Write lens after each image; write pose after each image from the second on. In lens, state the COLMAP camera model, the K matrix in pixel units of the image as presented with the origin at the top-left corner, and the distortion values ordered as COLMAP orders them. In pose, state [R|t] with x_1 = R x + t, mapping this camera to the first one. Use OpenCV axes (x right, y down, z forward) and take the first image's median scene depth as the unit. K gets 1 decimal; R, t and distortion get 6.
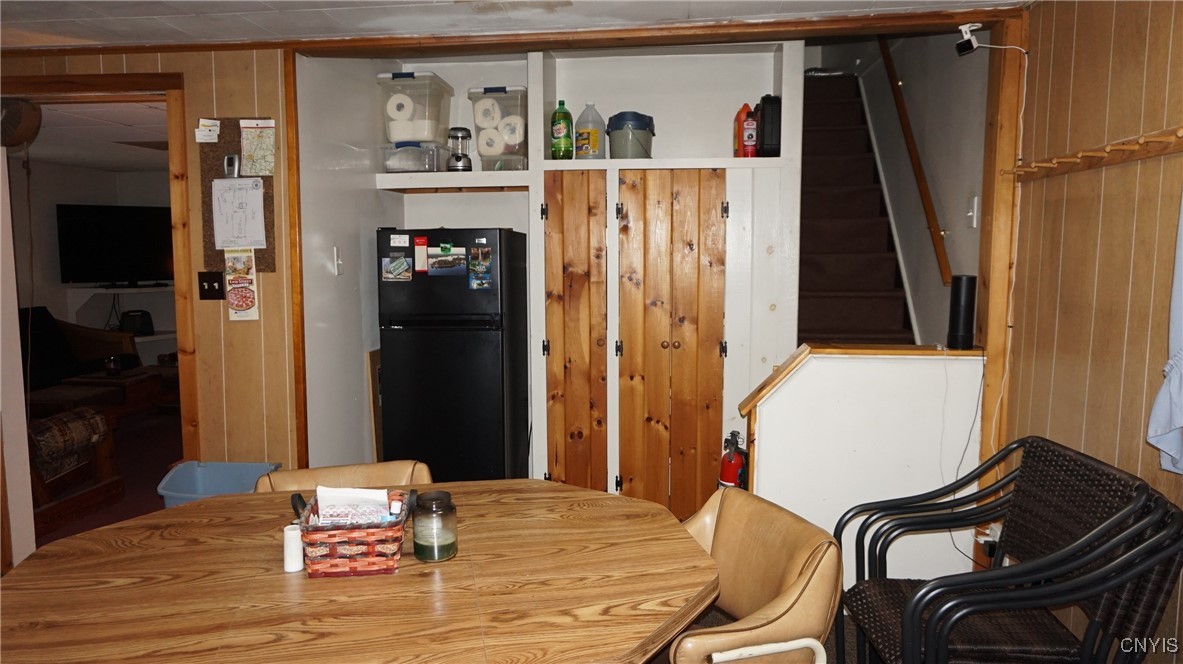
lens RADIAL K [[797.6, 0, 589.7], [0, 797.6, 332.5], [0, 0, 1]] dist [-0.049362, 0.046635]
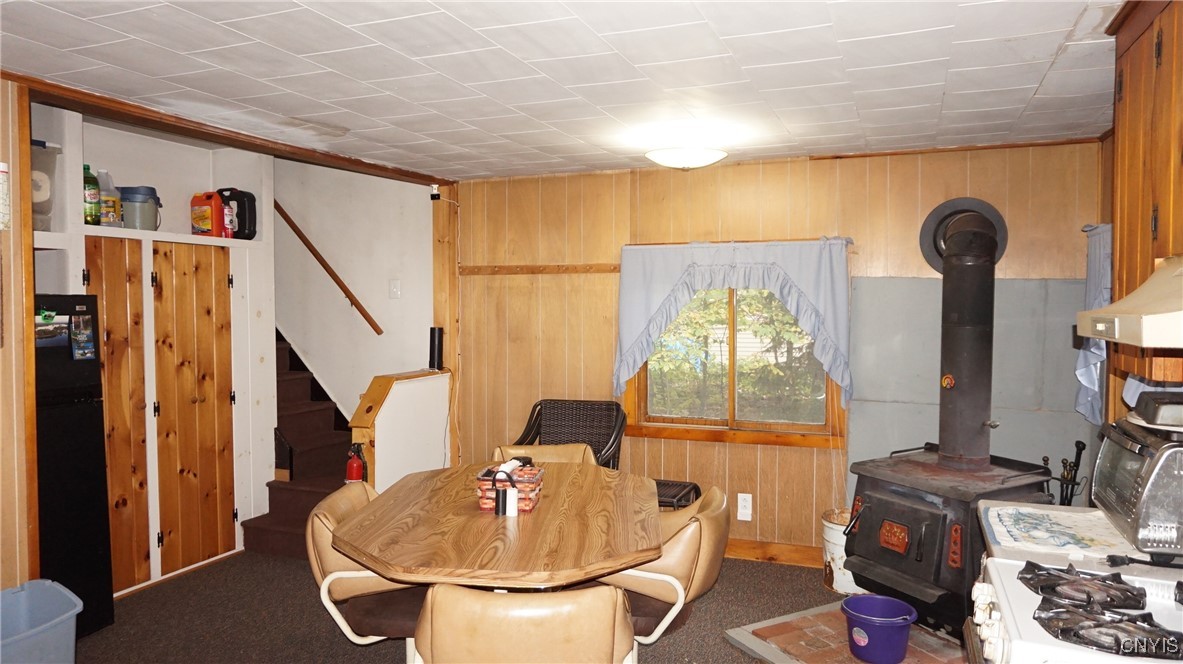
lens RADIAL K [[797.6, 0, 589.7], [0, 797.6, 332.5], [0, 0, 1]] dist [-0.049362, 0.046635]
pose [[0.254713, -0.033382, 0.966440, -0.936697], [0.104424, 0.994509, 0.006830, -0.032056], [-0.961362, 0.099180, 0.256801, 0.198398]]
